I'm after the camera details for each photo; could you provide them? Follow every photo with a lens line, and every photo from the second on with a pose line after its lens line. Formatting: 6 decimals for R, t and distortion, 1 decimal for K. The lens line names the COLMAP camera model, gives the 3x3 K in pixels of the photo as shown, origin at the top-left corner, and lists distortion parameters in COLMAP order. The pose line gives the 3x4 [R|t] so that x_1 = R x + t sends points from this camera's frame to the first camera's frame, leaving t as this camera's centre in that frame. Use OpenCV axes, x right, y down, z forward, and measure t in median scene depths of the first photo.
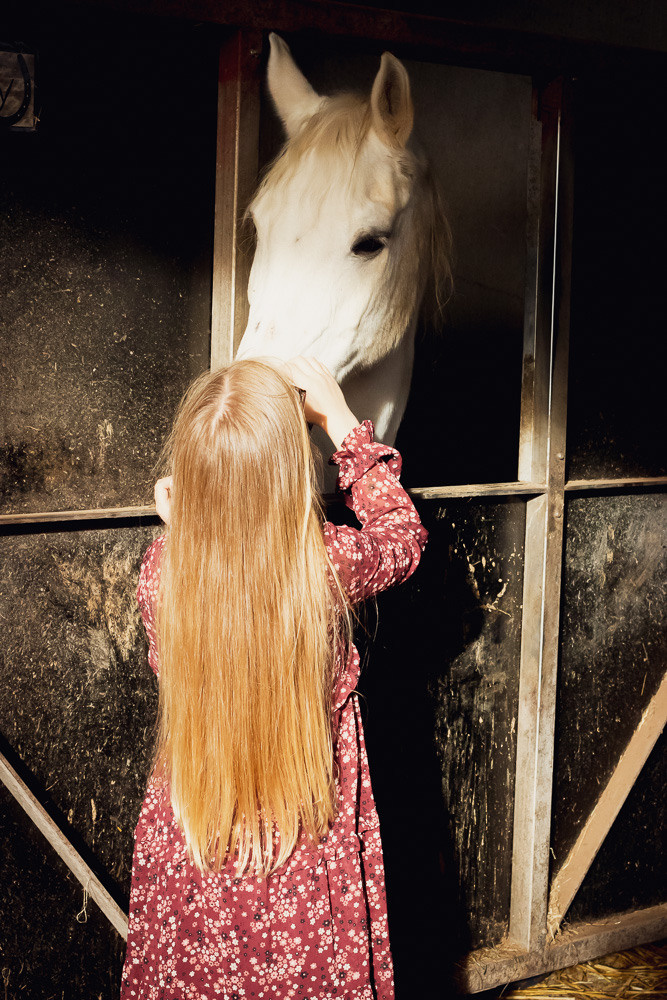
lens RADIAL K [[2302.3, 0, 334.9], [0, 2302.3, 498.0], [0, 0, 1]] dist [-0.105252, 0.000000]
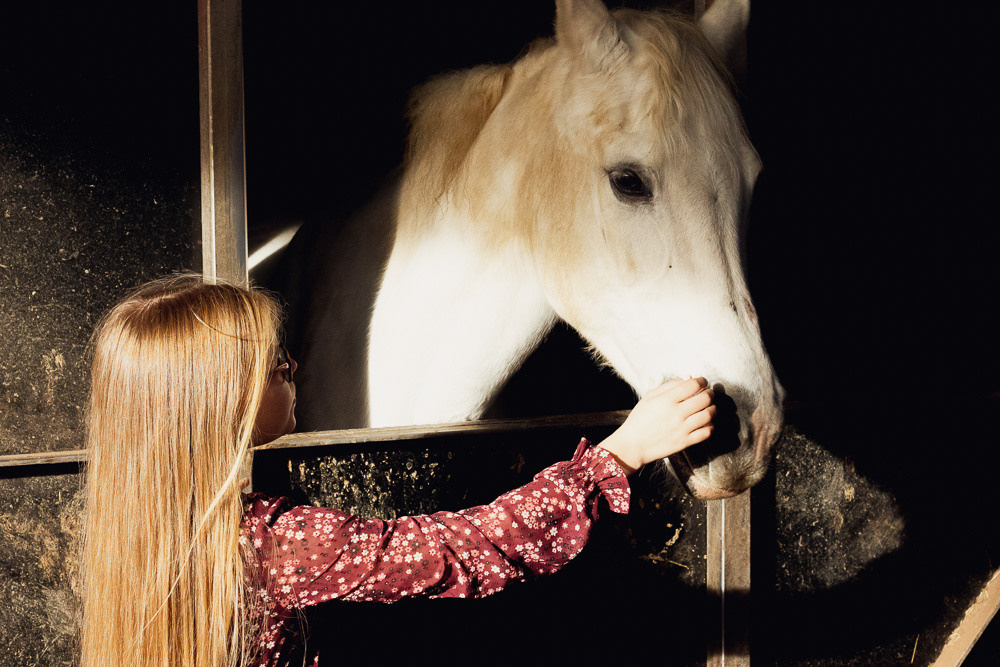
lens RADIAL K [[2302.3, 0, 499.7], [0, 2302.3, 337.3], [0, 0, 1]] dist [-0.105252, 0.000000]
pose [[0.934060, -0.018089, -0.356657, 0.366653], [0.012970, 0.999776, -0.016737, -0.021818], [0.356879, 0.011007, 0.934086, 0.248023]]
